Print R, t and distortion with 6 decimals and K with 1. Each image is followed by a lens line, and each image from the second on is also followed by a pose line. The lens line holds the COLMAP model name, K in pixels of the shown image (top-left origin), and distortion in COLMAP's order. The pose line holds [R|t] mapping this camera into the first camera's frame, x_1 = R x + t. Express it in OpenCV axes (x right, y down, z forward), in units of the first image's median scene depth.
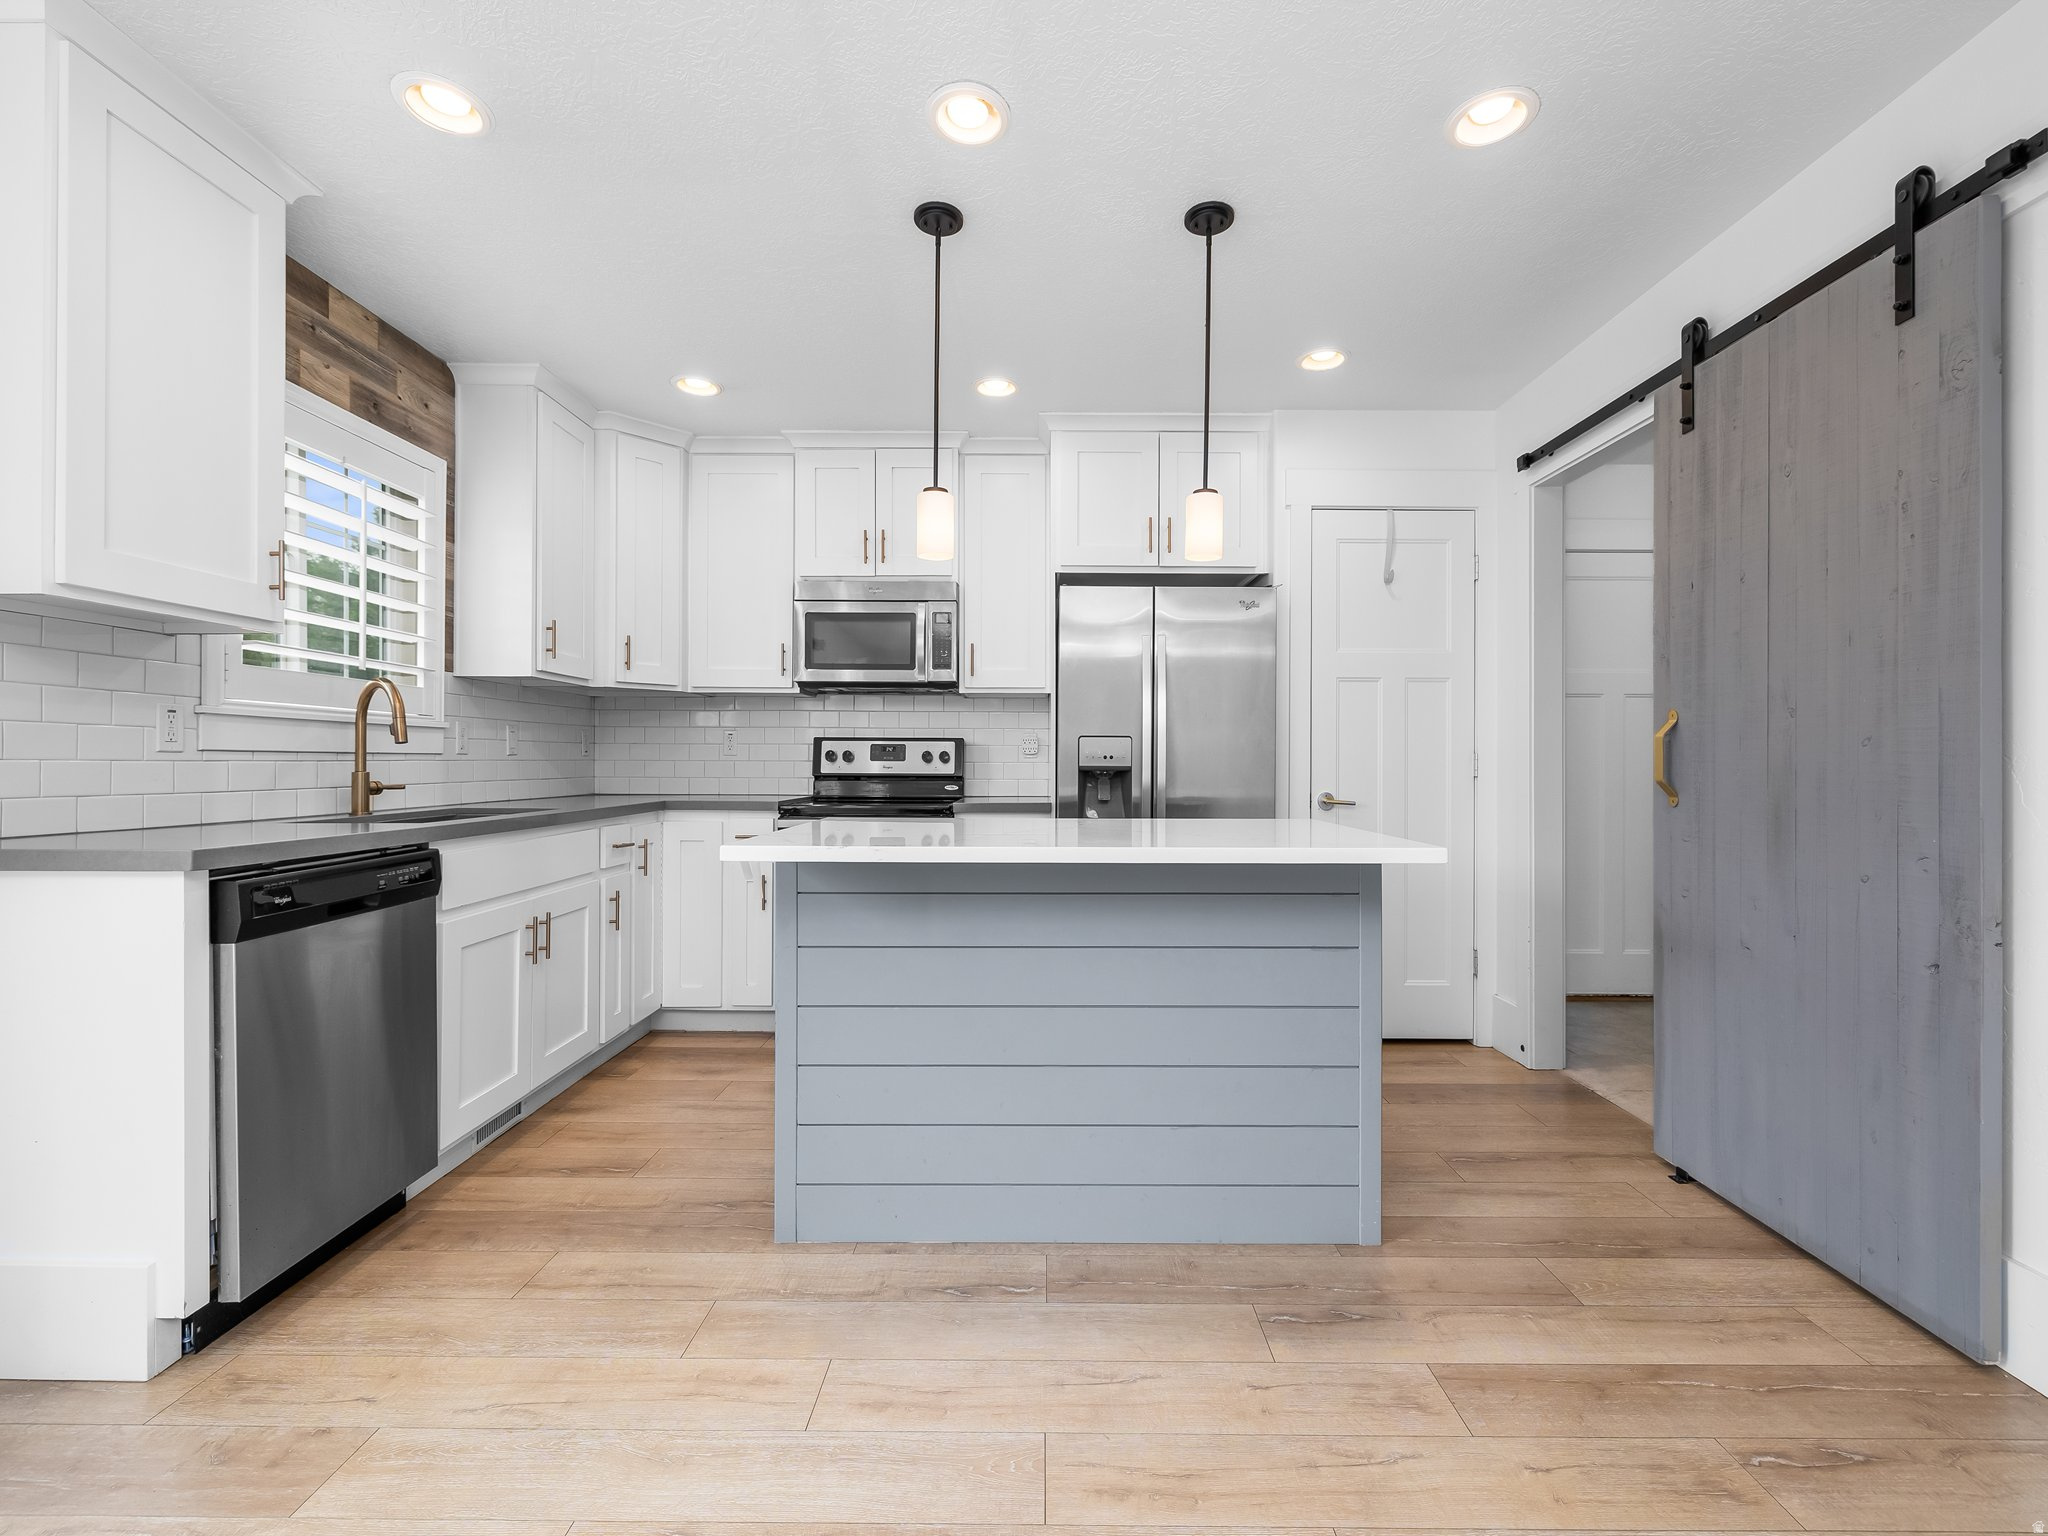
lens RADIAL K [[859.7, 0, 1044.3], [0, 859.7, 759.0], [0, 0, 1]] dist [-0.004273, -0.000149]
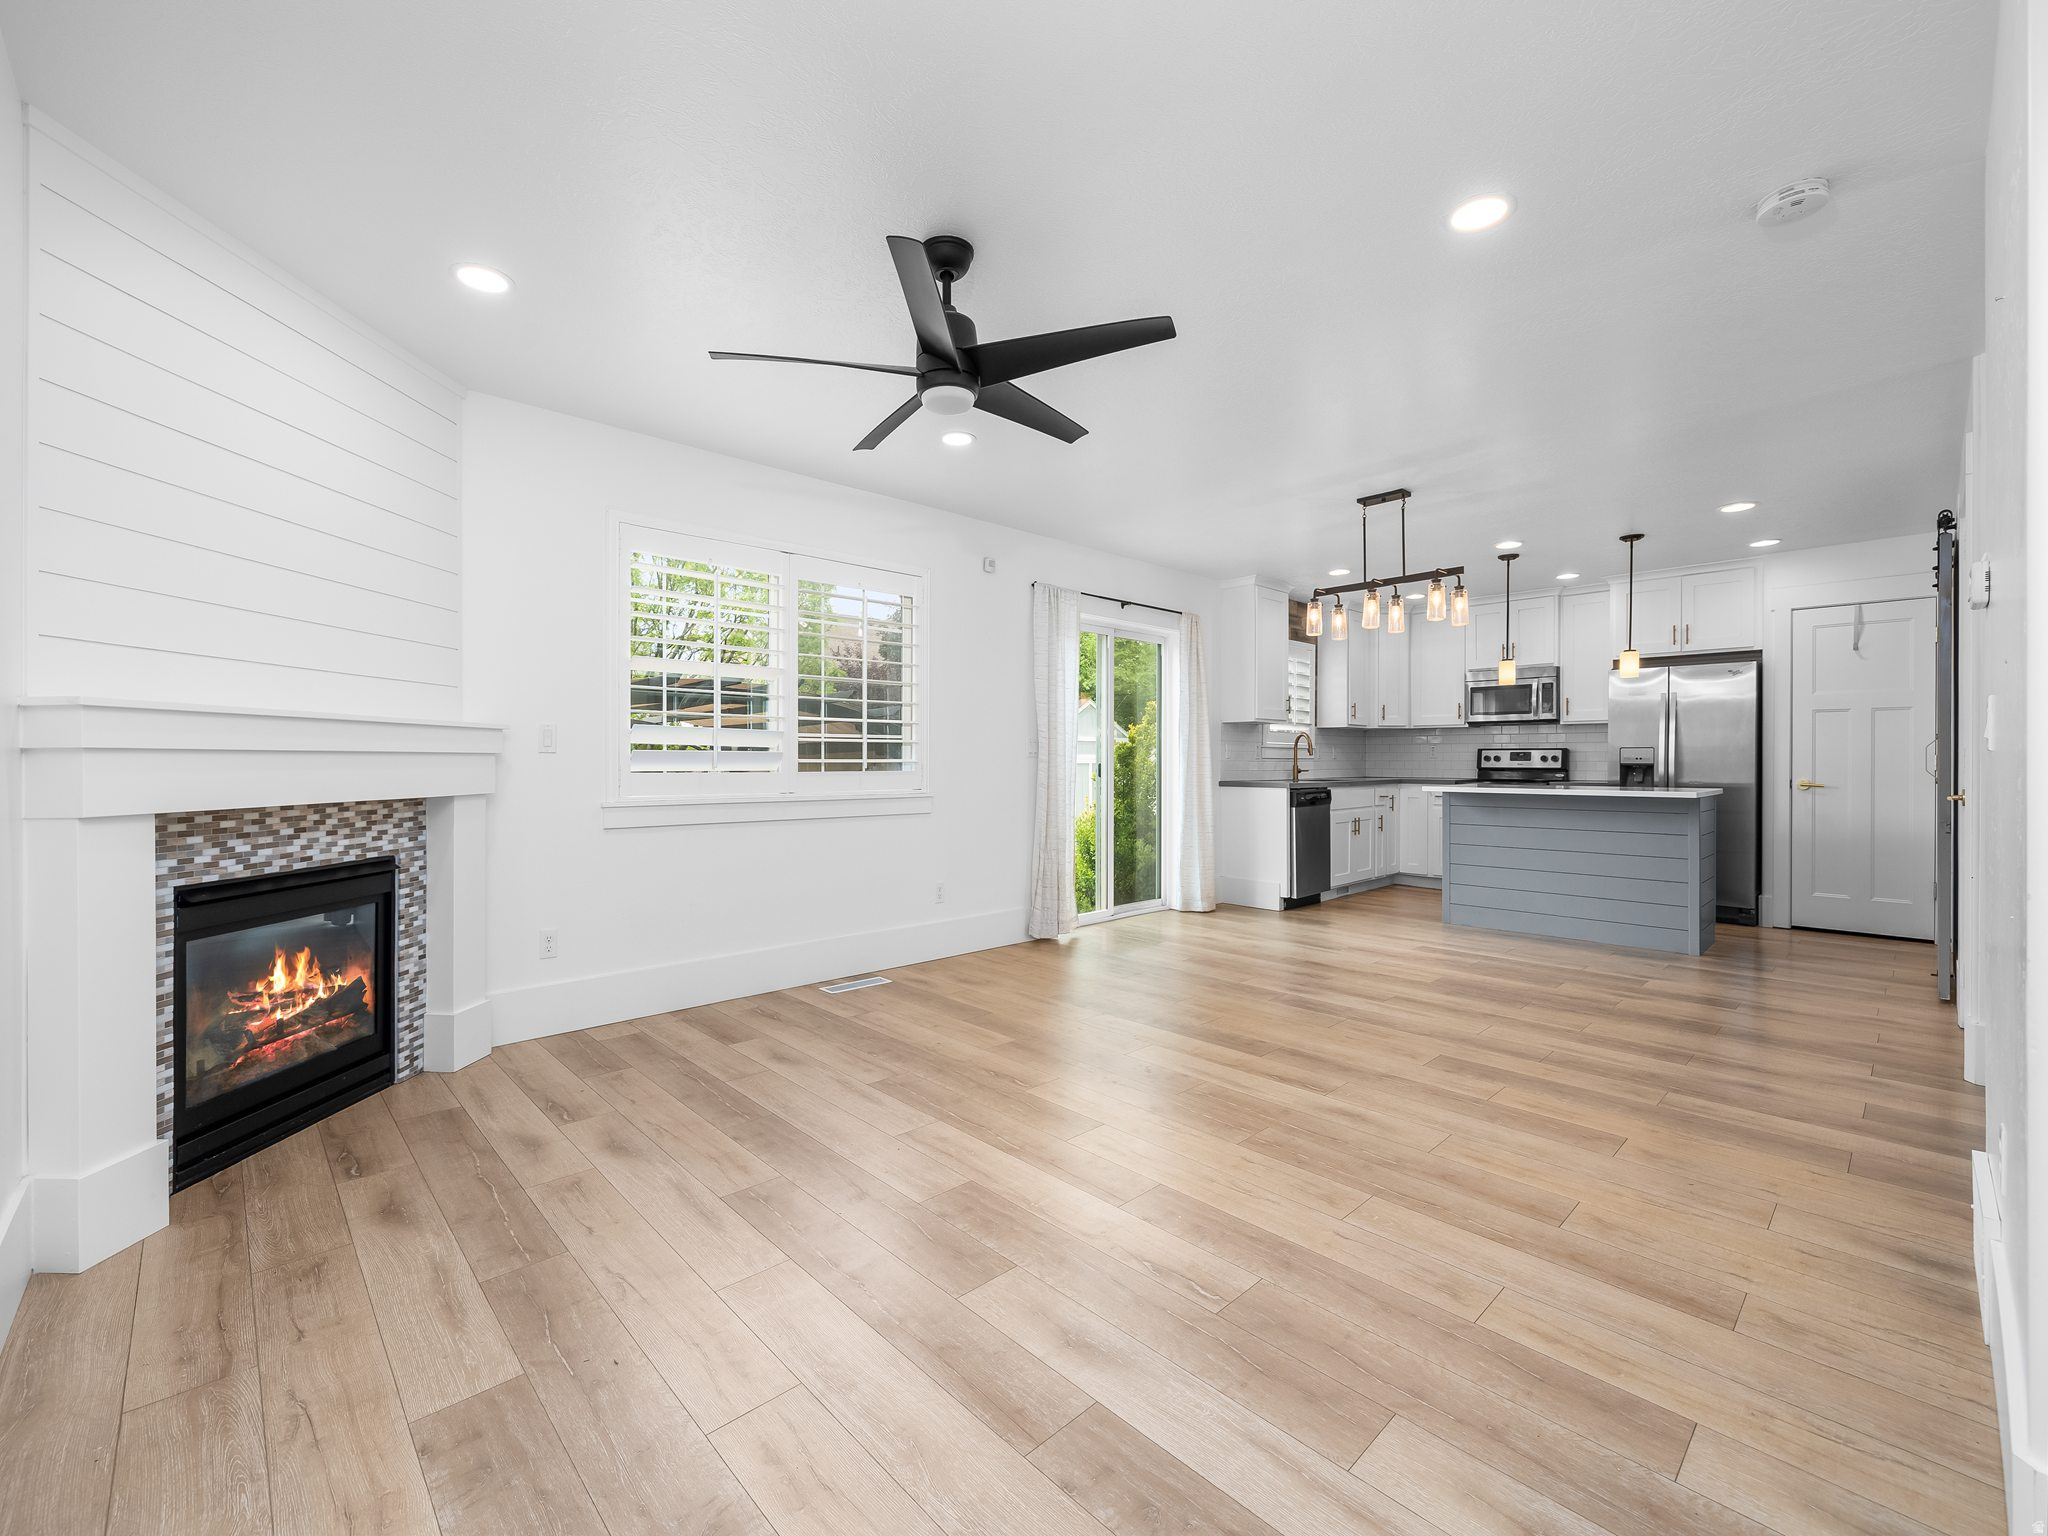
lens RADIAL K [[859.7, 0, 997.4], [0, 859.7, 766.4], [0, 0, 1]] dist [-0.004273, -0.000149]
pose [[0.672074, 0.001694, -0.740482, 0.550333], [0.003925, 0.999975, 0.005850, -0.001342], [0.740474, -0.006838, 0.672050, -1.387059]]
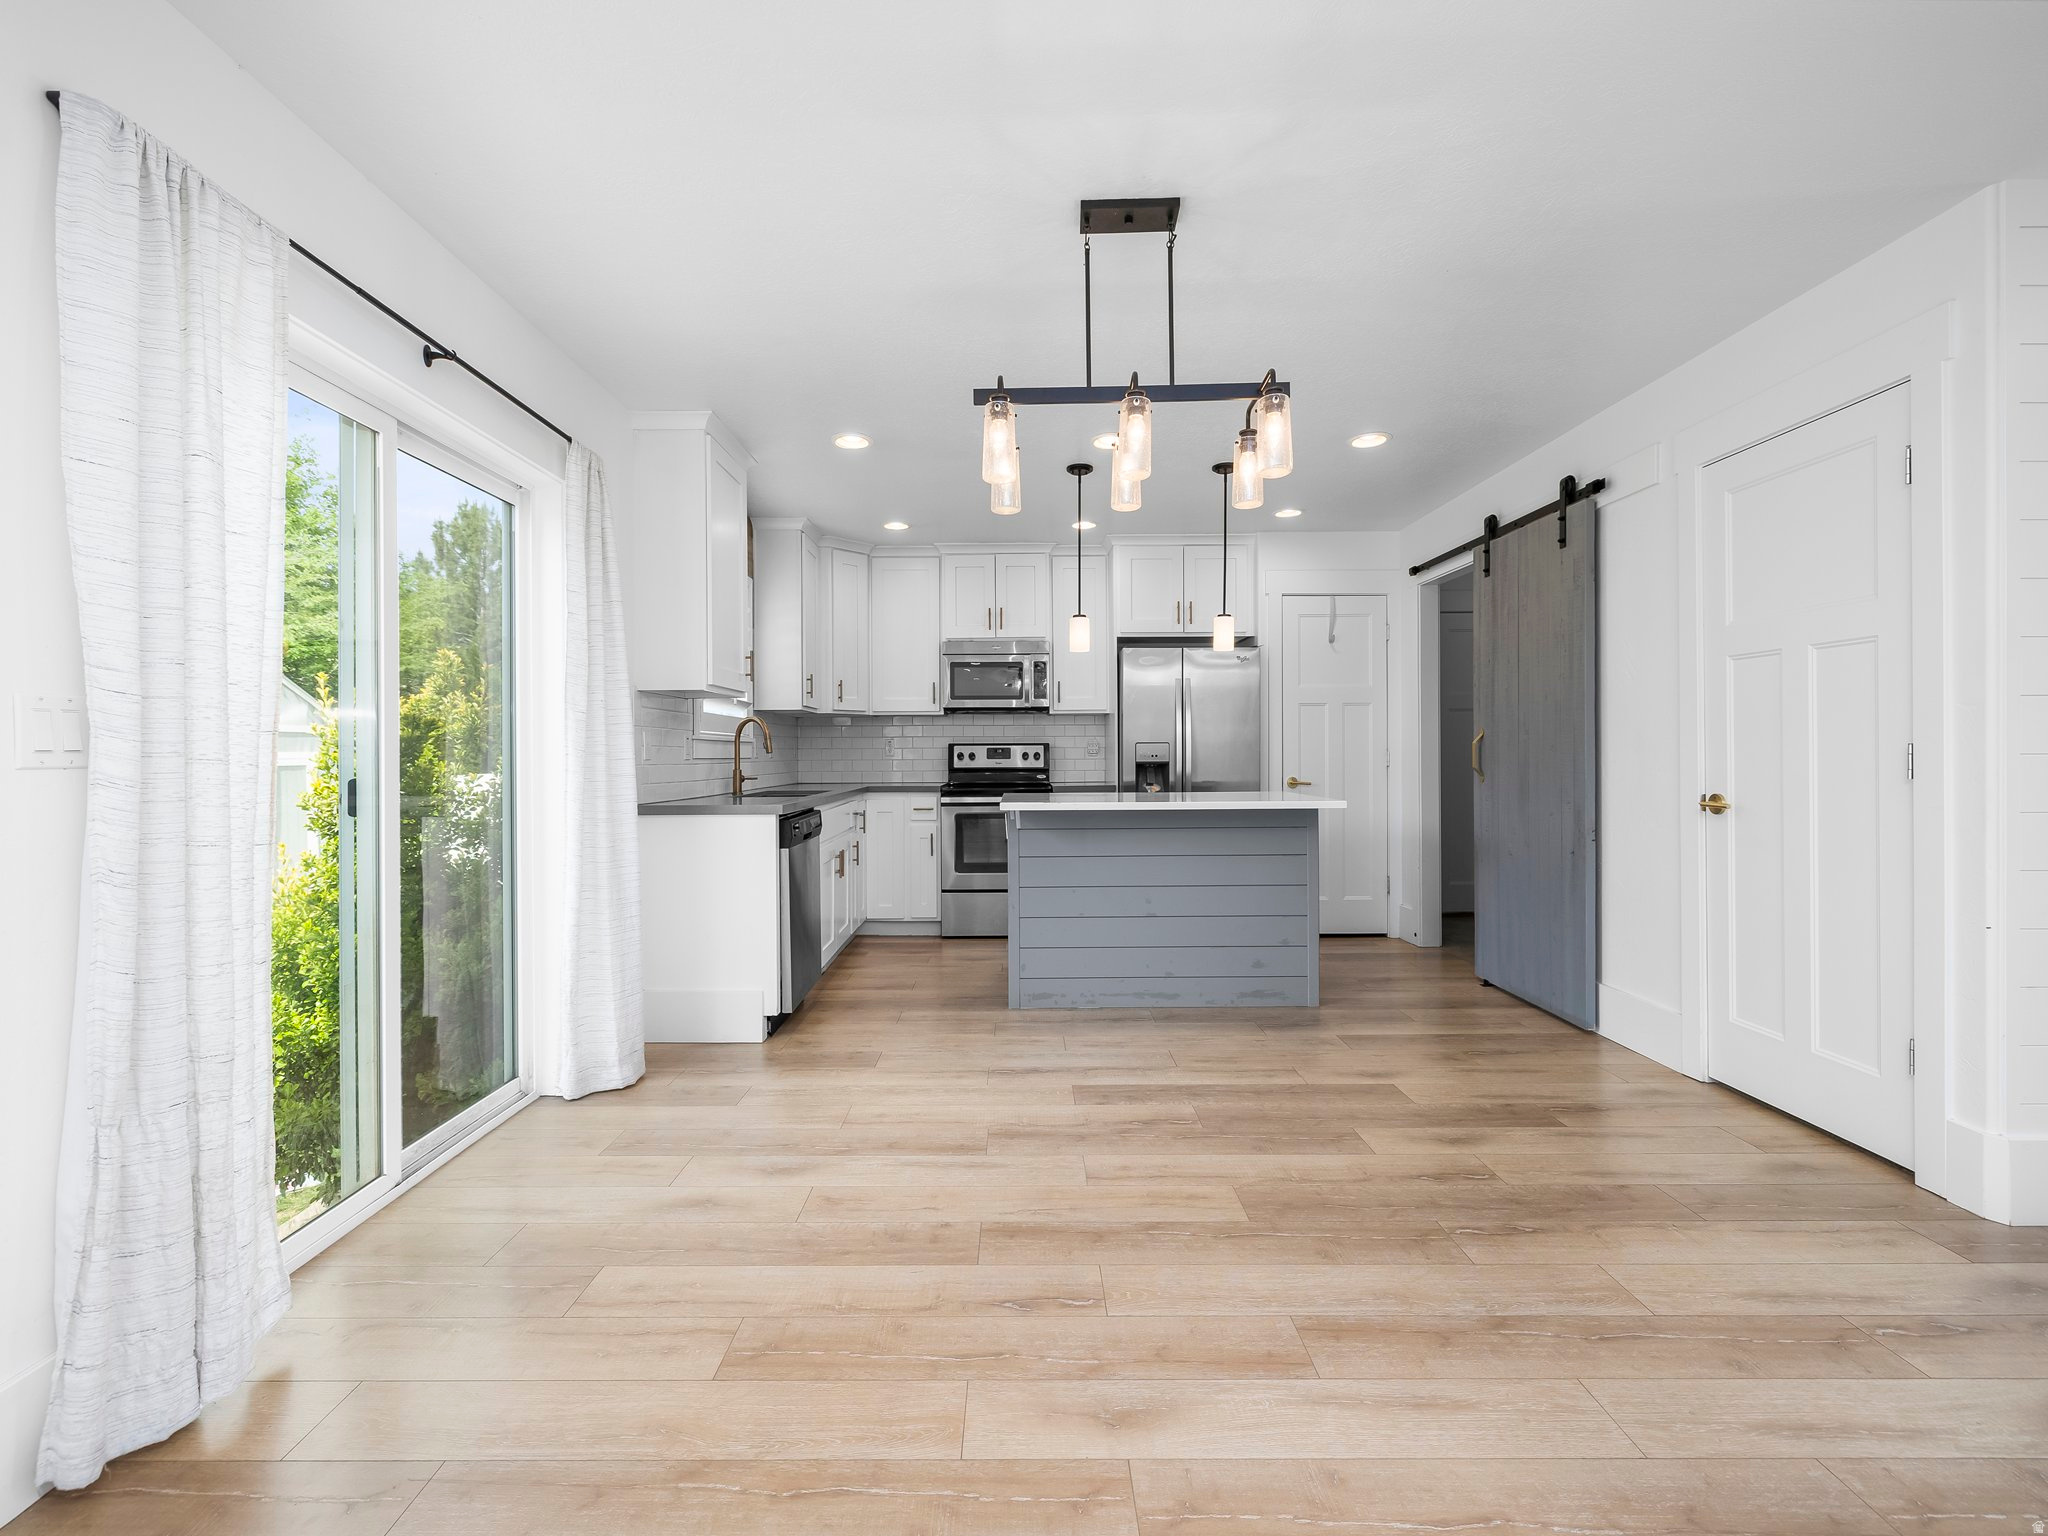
lens RADIAL K [[859.7, 0, 1018.0], [0, 859.7, 757.8], [0, 0, 1]] dist [-0.004273, -0.000149]
pose [[0.999955, -0.009358, -0.001315, -0.184390], [0.009368, 0.999923, 0.008160, -0.014587], [0.001239, -0.008172, 0.999966, -0.615007]]
